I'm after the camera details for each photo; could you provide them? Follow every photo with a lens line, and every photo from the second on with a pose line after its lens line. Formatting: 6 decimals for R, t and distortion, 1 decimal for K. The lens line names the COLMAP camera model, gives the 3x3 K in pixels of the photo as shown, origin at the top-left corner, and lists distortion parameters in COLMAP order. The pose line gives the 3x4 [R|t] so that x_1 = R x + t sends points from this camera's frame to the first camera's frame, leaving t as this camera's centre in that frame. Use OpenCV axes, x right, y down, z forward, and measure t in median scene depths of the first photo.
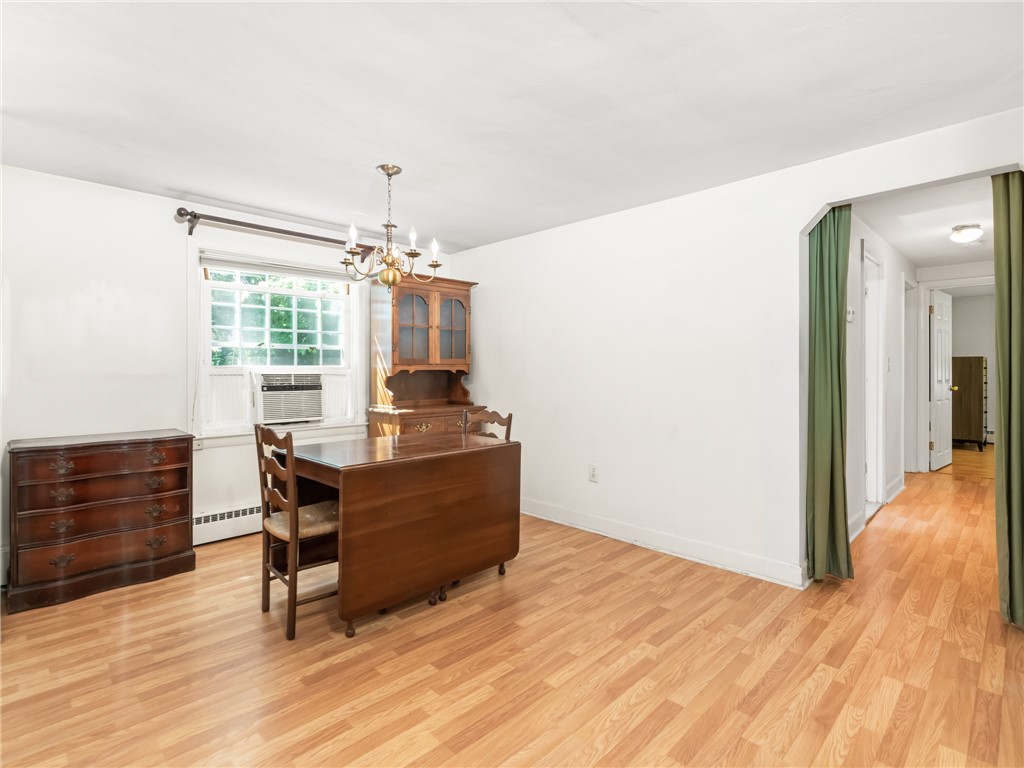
lens RADIAL K [[509.7, 0, 529.2], [0, 509.7, 371.8], [0, 0, 1]] dist [0.001986, -0.000390]
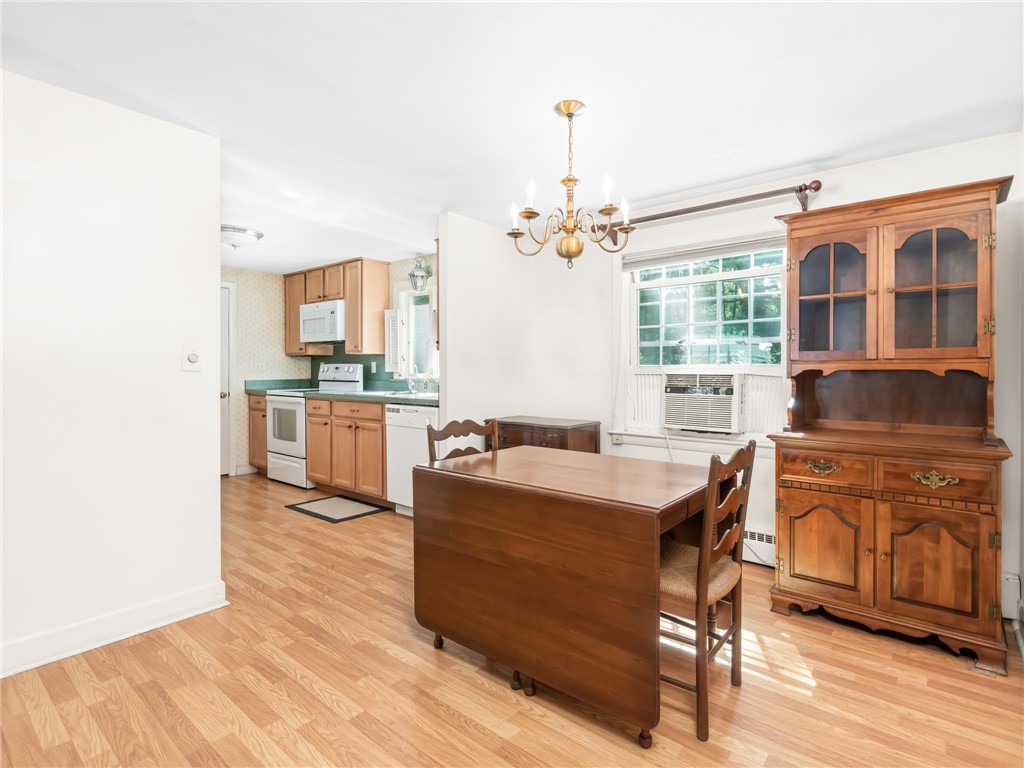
lens RADIAL K [[523.5, 0, 542.4], [0, 523.5, 374.7], [0, 0, 1]] dist [0.001799, -0.000284]
pose [[0.098303, 0.010640, -0.995100, 0.509882], [-0.005755, 0.999932, 0.010123, -0.002444], [0.995140, 0.004732, 0.098357, 0.872568]]
